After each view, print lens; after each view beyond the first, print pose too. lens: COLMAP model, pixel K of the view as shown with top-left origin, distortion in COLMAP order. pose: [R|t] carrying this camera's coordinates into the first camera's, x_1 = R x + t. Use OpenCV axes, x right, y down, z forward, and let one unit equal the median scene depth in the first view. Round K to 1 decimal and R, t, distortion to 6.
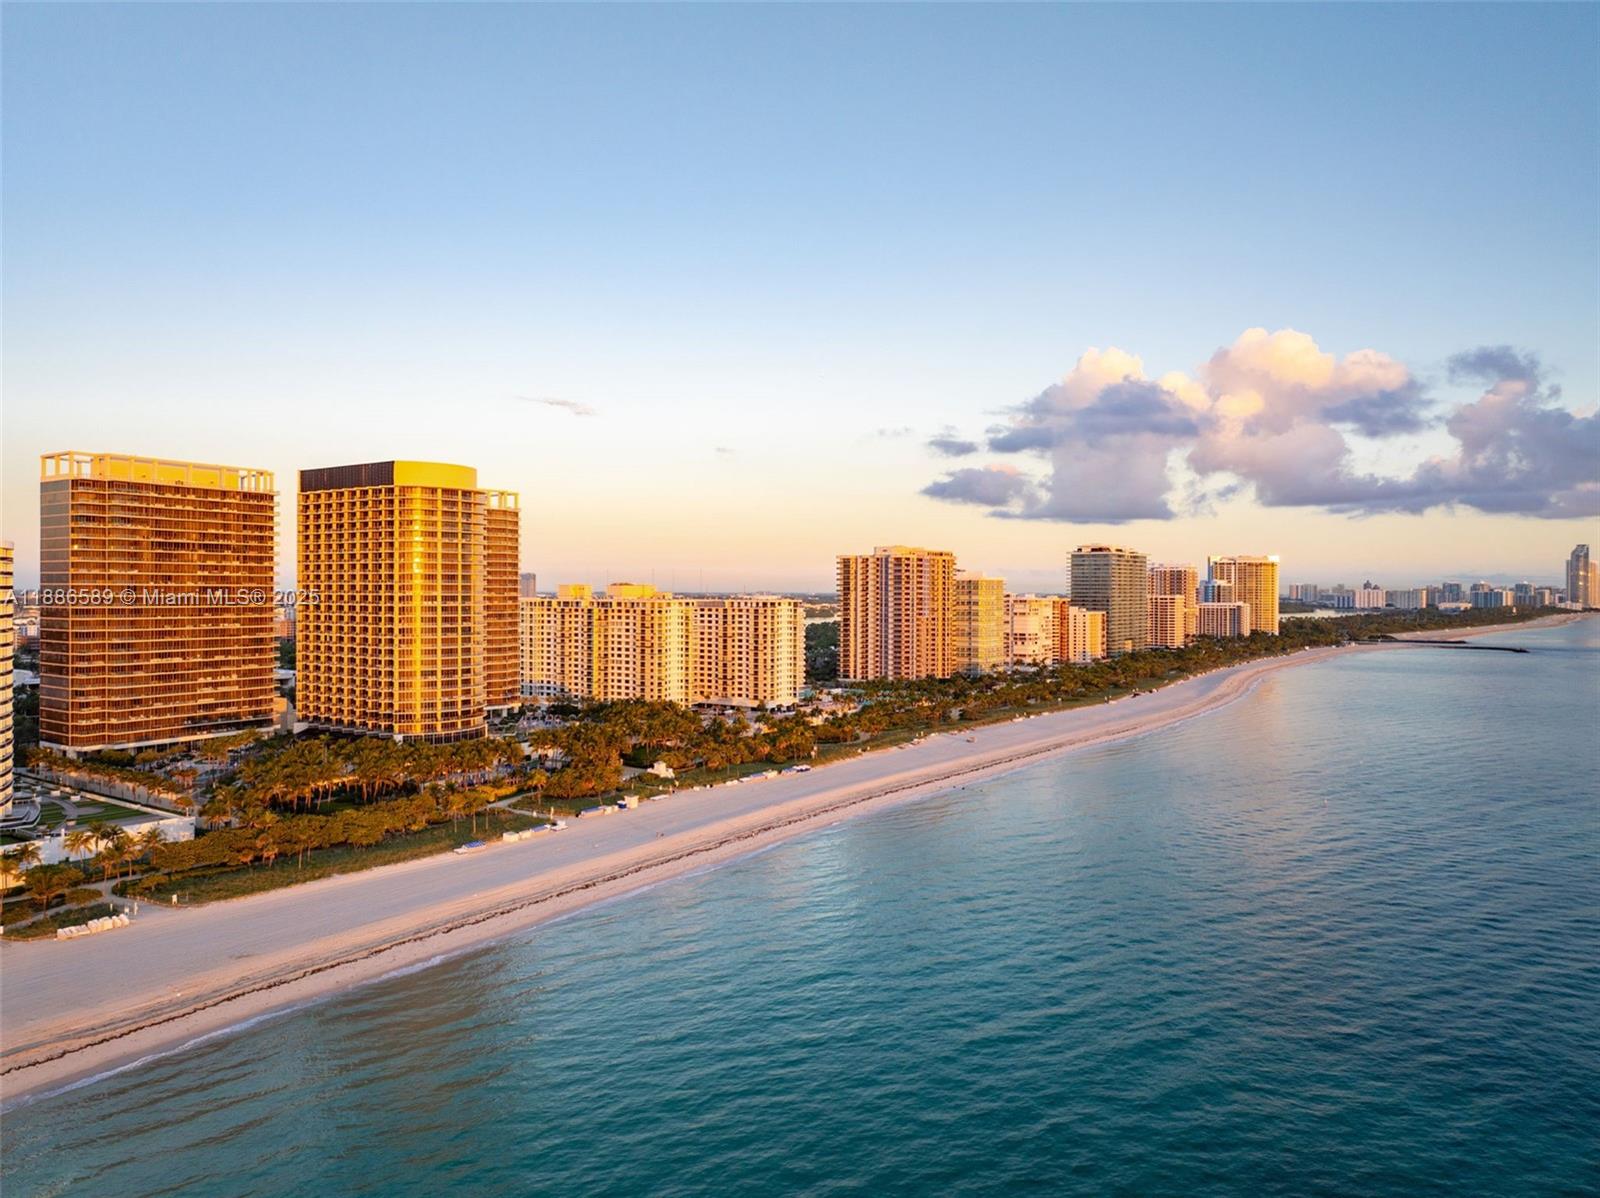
lens RADIAL K [[1109.7, 0, 808.4], [0, 1109.7, 608.7], [0, 0, 1]] dist [-0.016704, -0.000864]
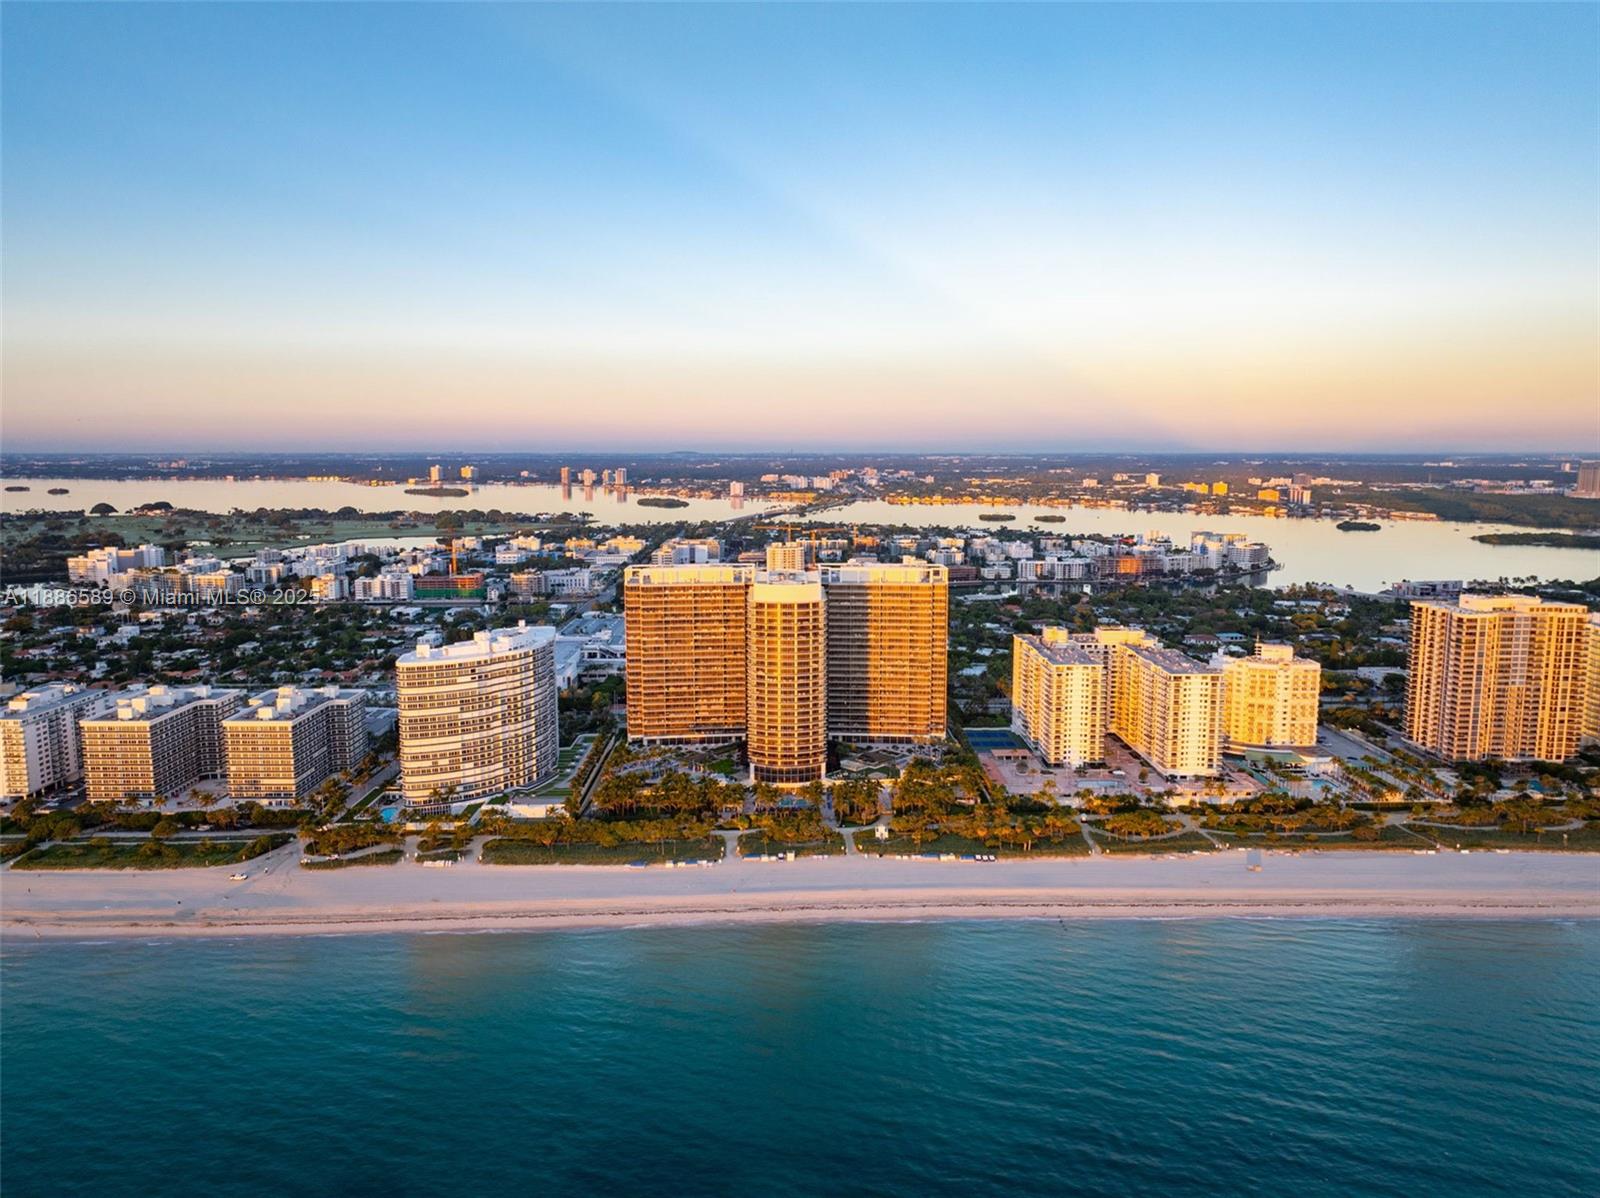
lens RADIAL K [[1109.7, 0, 795.0], [0, 1109.7, 596.9], [0, 0, 1]] dist [-0.016704, -0.000864]
pose [[0.588214, 0.103943, -0.801998, 0.602477], [-0.009517, 0.992527, 0.121656, -0.210036], [0.808649, -0.063928, 0.584807, 0.117467]]
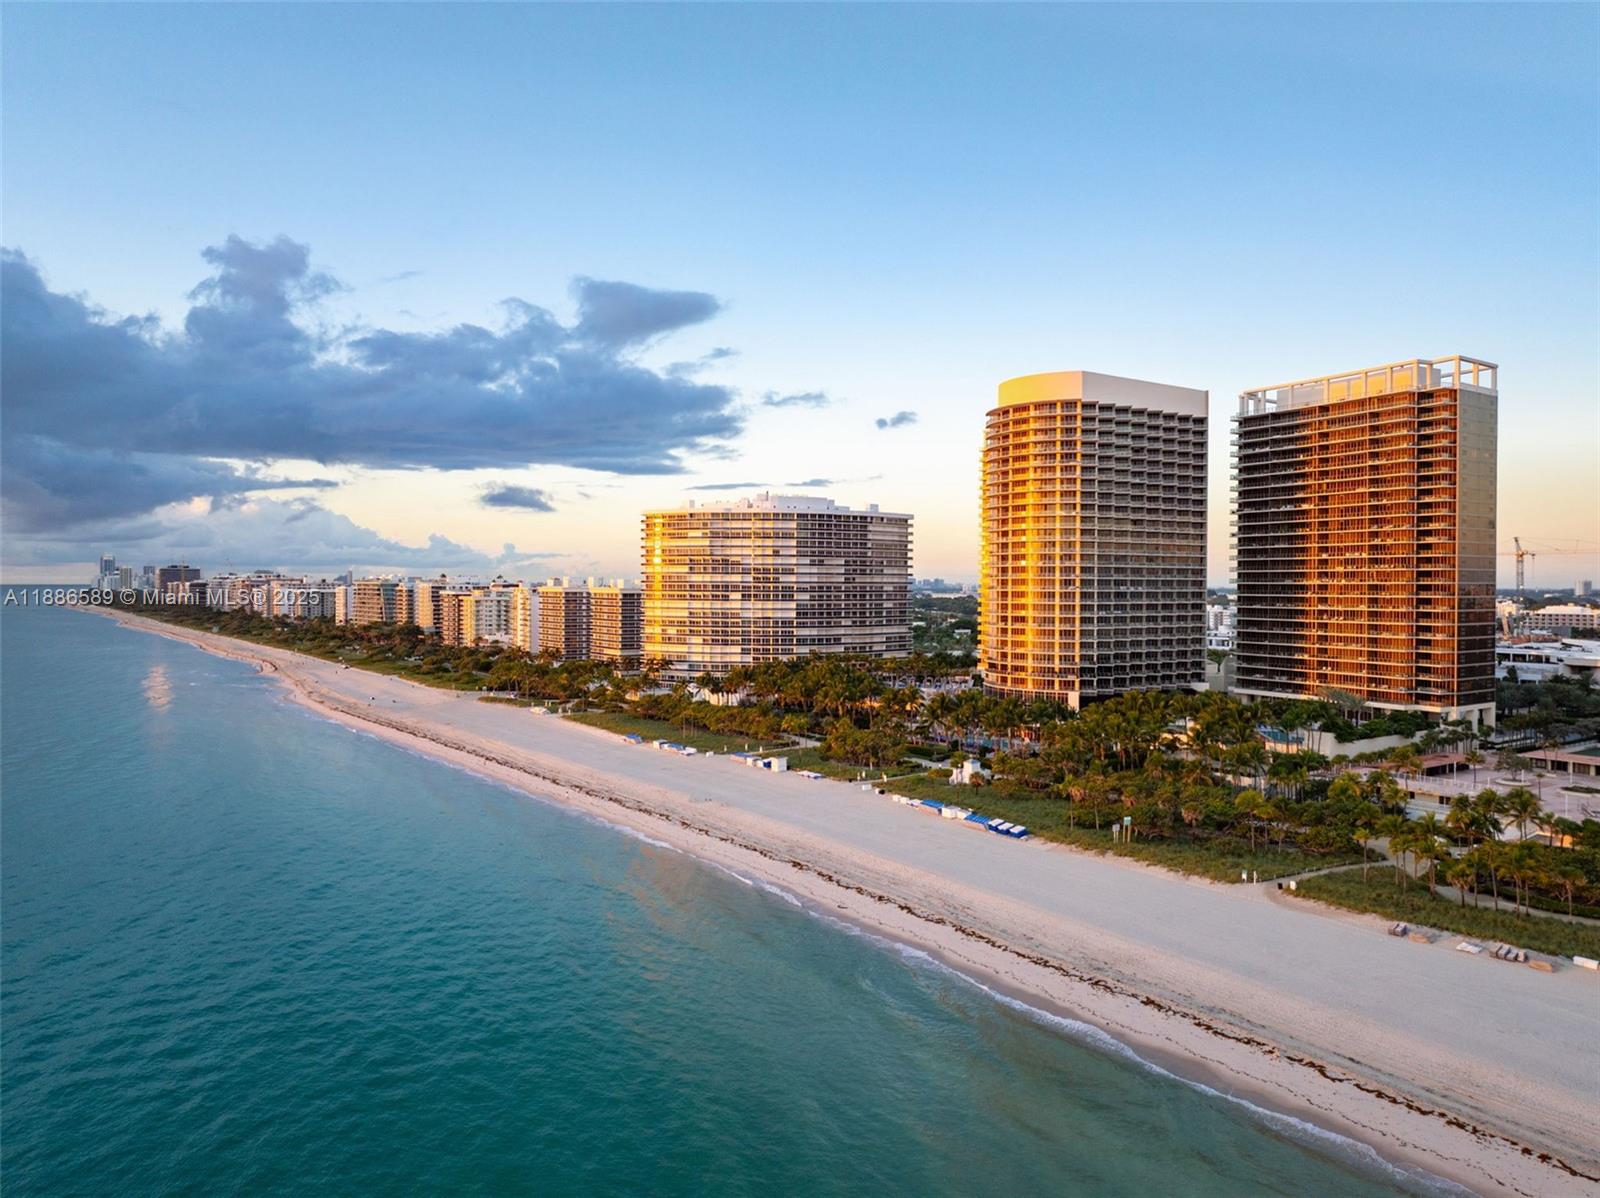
lens RADIAL K [[1109.7, 0, 803.3], [0, 1109.7, 593.4], [0, 0, 1]] dist [-0.016704, -0.000864]
pose [[-0.351916, 0.003568, -0.936025, 0.388734], [-0.018996, 0.999760, 0.010953, 0.022055], [0.935839, 0.021635, -0.351763, 0.826193]]
